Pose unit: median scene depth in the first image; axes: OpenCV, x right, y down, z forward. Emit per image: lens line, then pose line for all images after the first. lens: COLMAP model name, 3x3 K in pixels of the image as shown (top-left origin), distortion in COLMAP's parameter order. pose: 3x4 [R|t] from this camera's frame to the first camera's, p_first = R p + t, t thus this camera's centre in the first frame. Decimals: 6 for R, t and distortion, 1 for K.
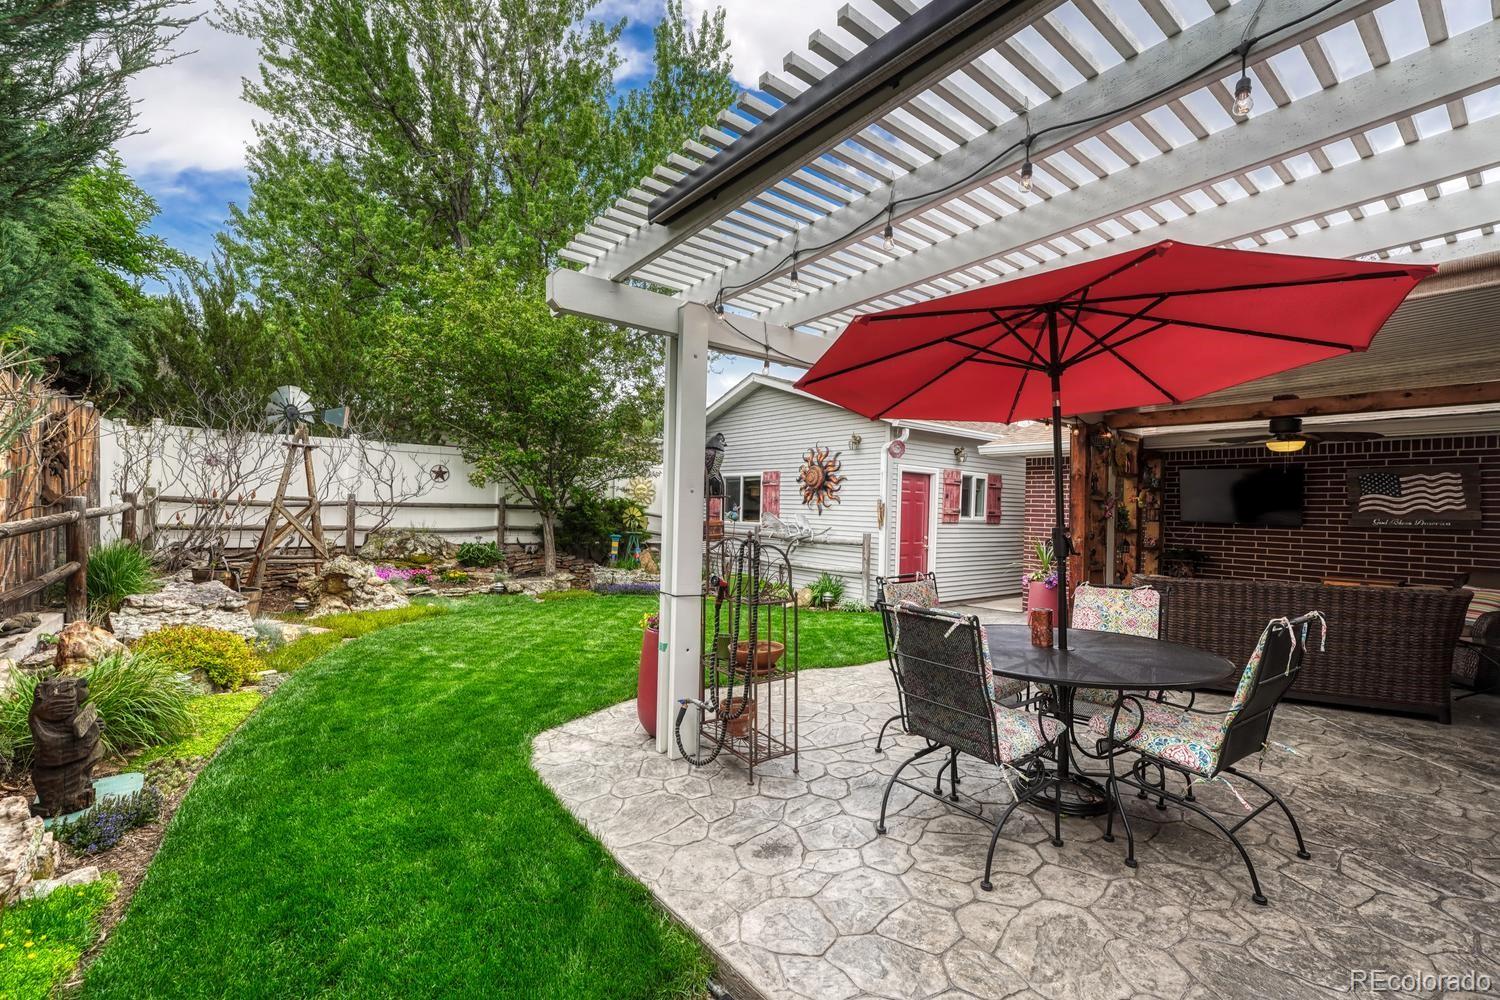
lens RADIAL K [[608.7, 0, 762.9], [0, 608.7, 512.3], [0, 0, 1]] dist [-0.004086, 0.001455]
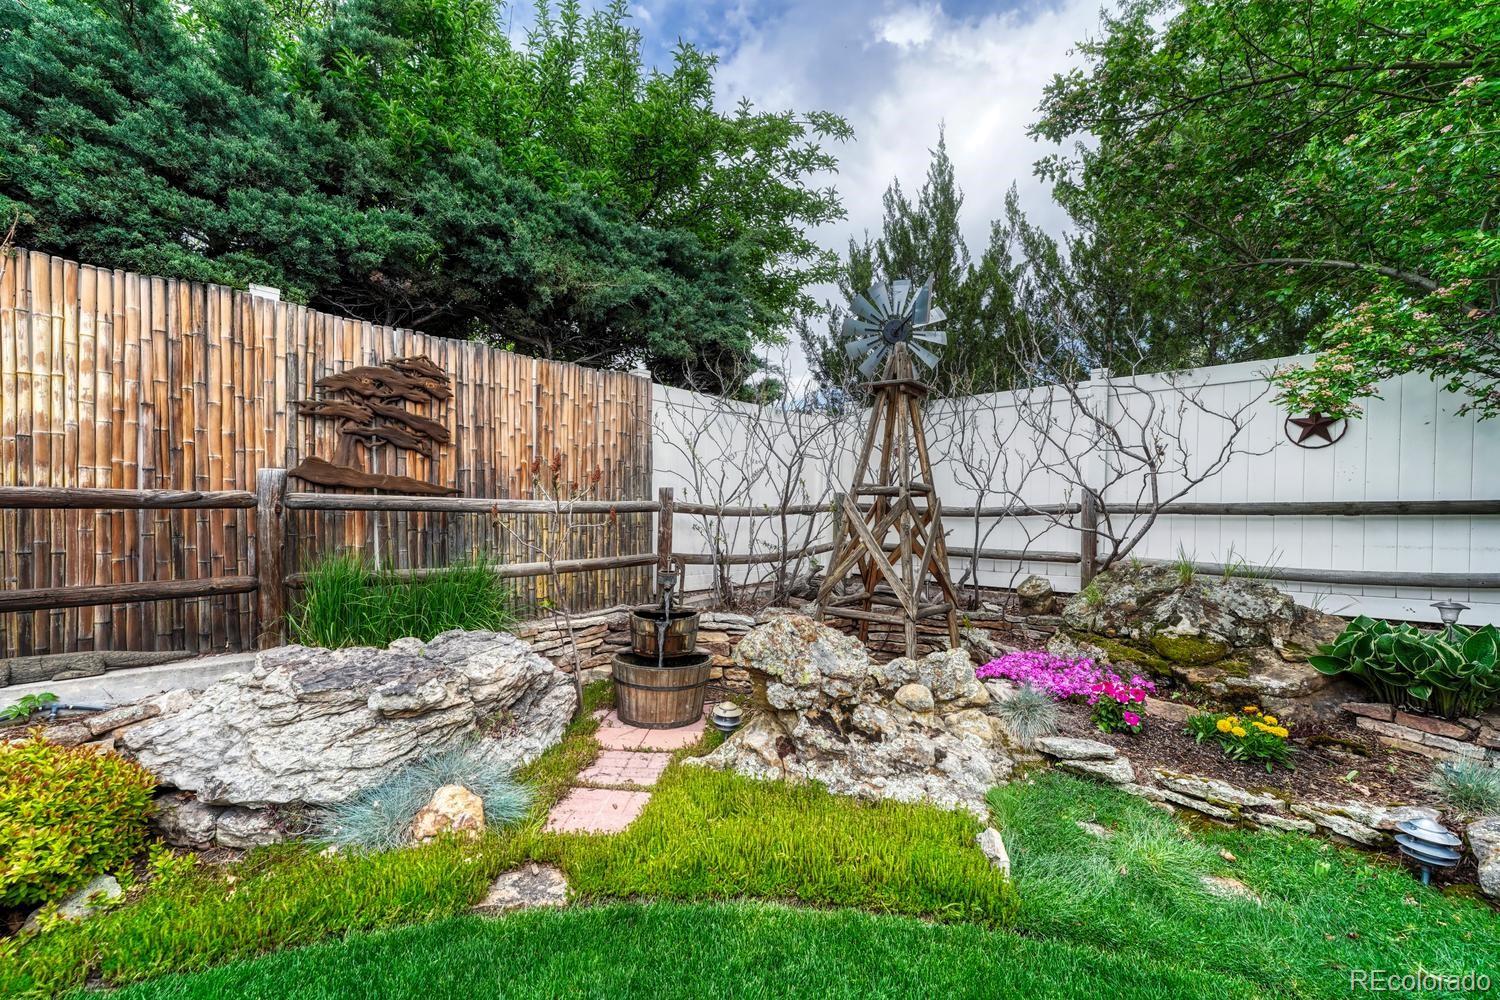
lens RADIAL K [[608.7, 0, 743.9], [0, 608.7, 520.6], [0, 0, 1]] dist [-0.004086, 0.001455]
pose [[0.121300, -0.025934, -0.992277, -0.226869], [-0.021433, 0.999357, -0.028739, 0.015746], [0.992384, 0.024754, 0.120666, 0.679243]]
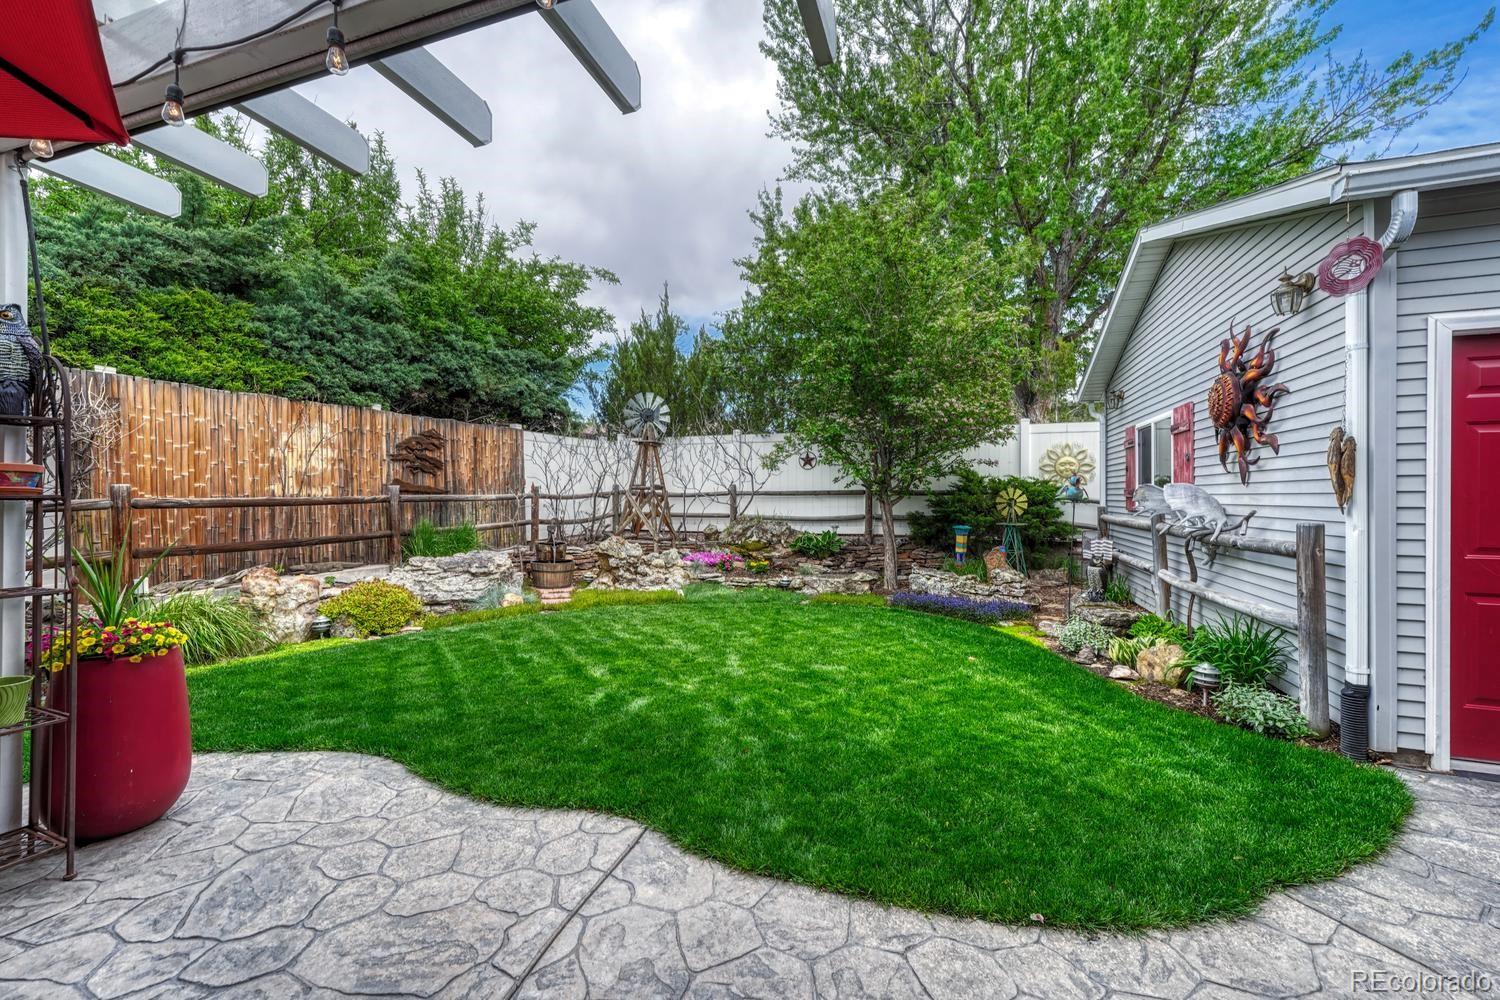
lens RADIAL K [[608.7, 0, 754.0], [0, 608.7, 494.6], [0, 0, 1]] dist [-0.004086, 0.001455]
pose [[0.528564, -0.030217, -0.848355, 0.275931], [0.008190, 0.999501, -0.030498, 0.022406], [0.848854, 0.009173, 0.528548, 0.465594]]
